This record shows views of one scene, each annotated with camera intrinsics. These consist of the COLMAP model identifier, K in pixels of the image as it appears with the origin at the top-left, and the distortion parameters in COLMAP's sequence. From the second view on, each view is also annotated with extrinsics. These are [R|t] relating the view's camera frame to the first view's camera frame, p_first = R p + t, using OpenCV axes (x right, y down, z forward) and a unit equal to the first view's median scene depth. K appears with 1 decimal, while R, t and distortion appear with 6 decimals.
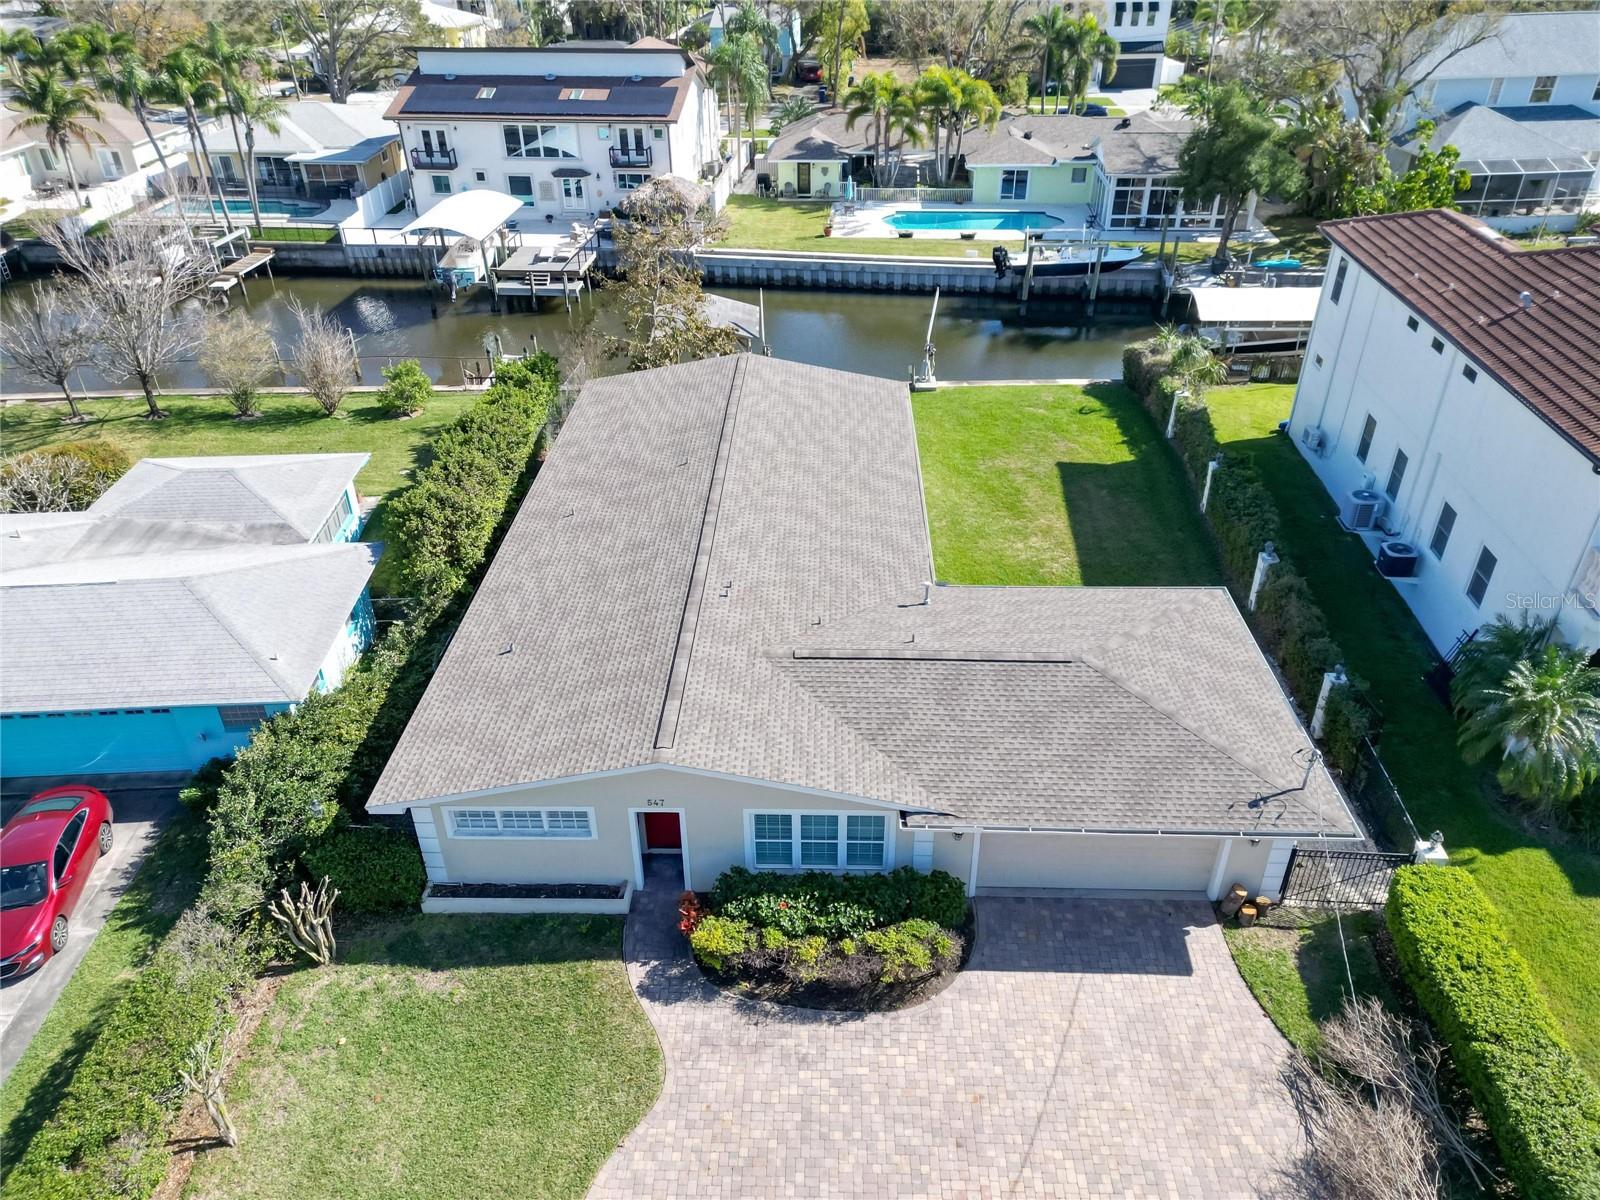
lens RADIAL K [[1125.8, 0, 800.0], [0, 1125.8, 600.0], [0, 0, 1]] dist [0.021138, -0.003790]
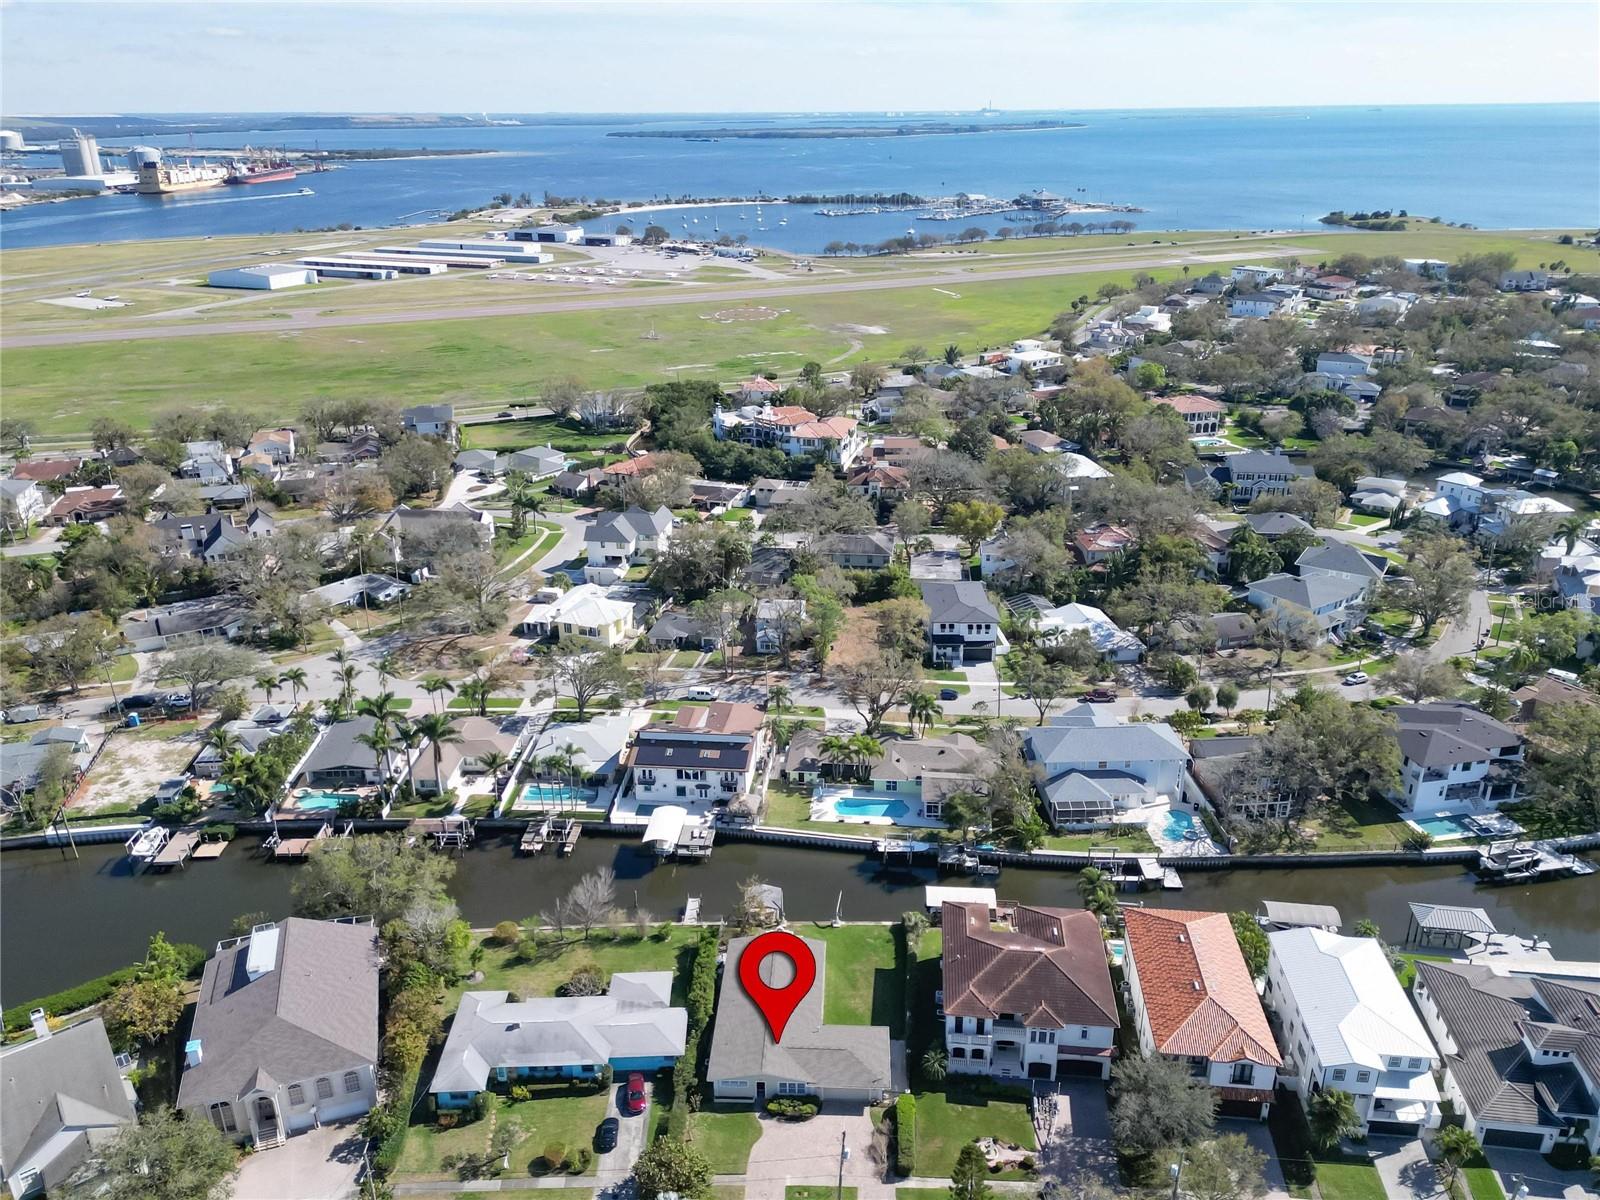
lens RADIAL K [[1190.8, 0, 800.0], [0, 1190.8, 600.0], [0, 0, 1]] dist [0.075379, -0.080961]
pose [[0.999825, 0.006880, -0.017377, 0.074047], [-0.009816, 0.984518, -0.175011, -0.566794], [0.015904, 0.175151, 0.984413, -2.668505]]
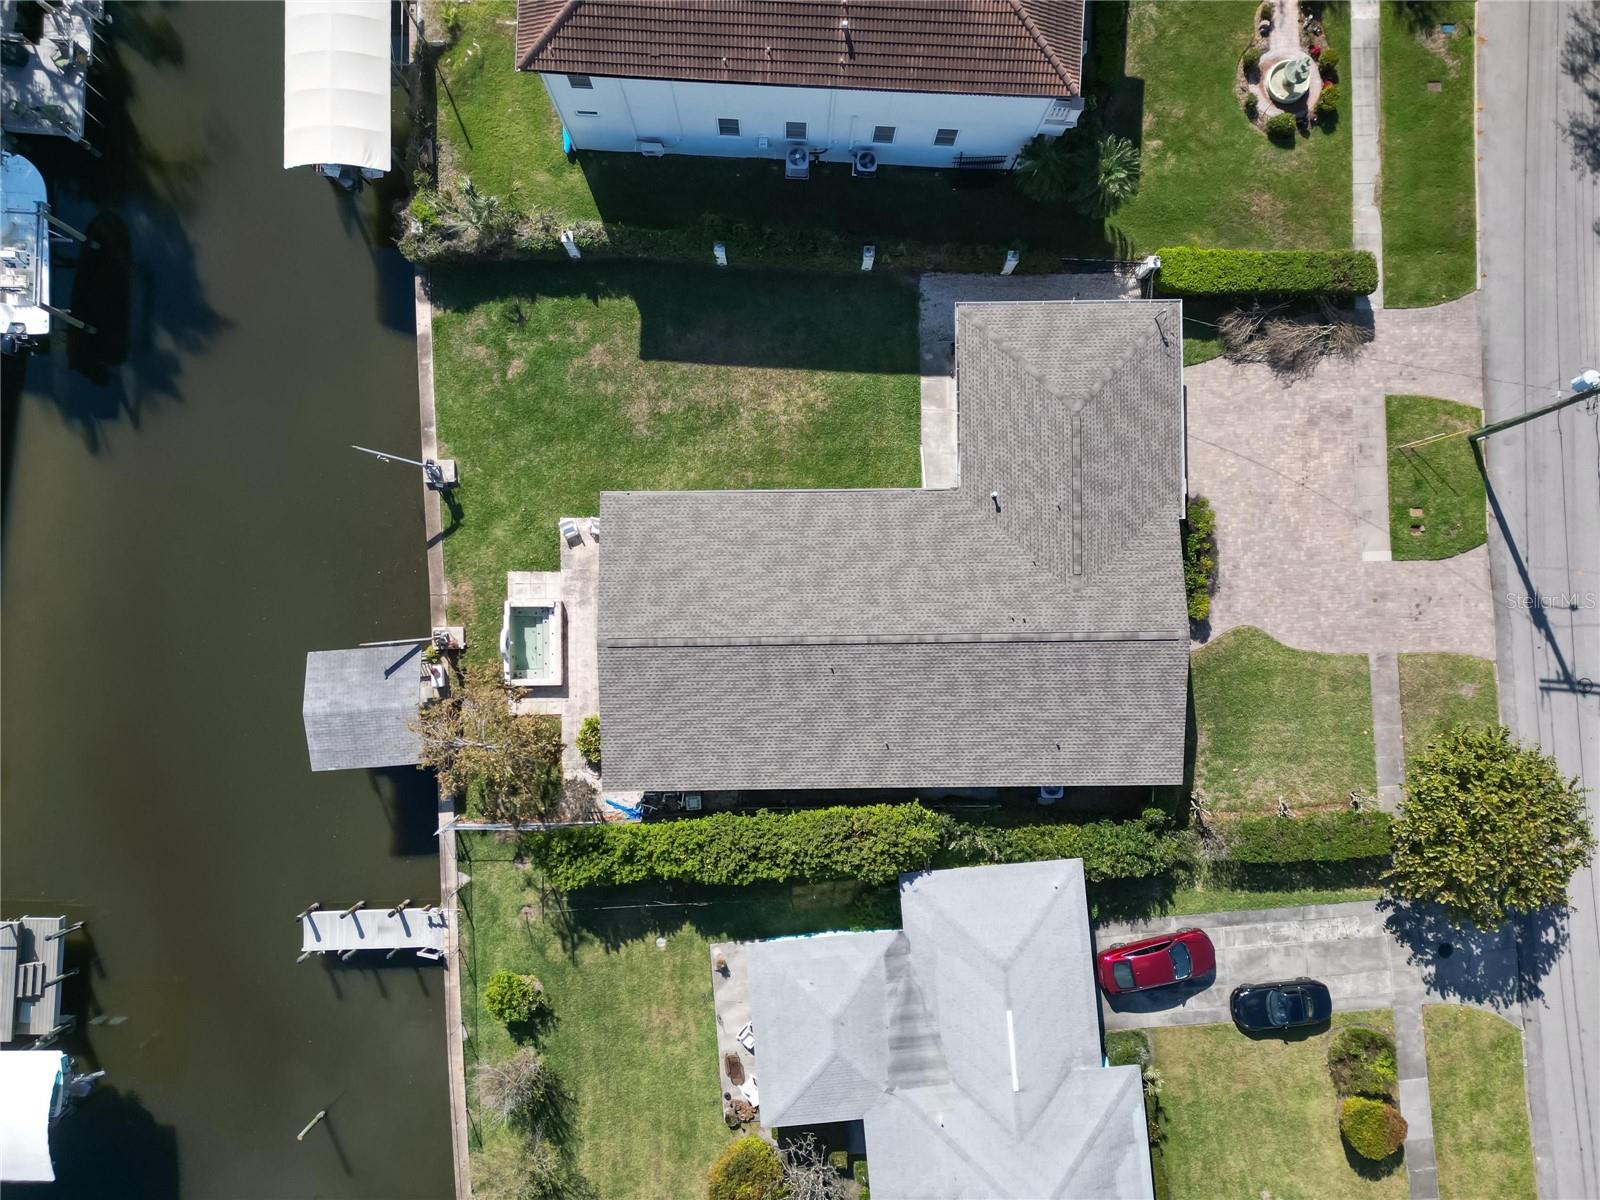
lens RADIAL K [[1125.8, 0, 800.0], [0, 1125.8, 600.0], [0, 0, 1]] dist [0.021138, -0.003790]
pose [[-0.042957, -0.998855, 0.021051, -0.038169], [0.517757, -0.004236, 0.855517, -1.010094], [-0.854449, 0.047650, 0.517346, 0.282654]]
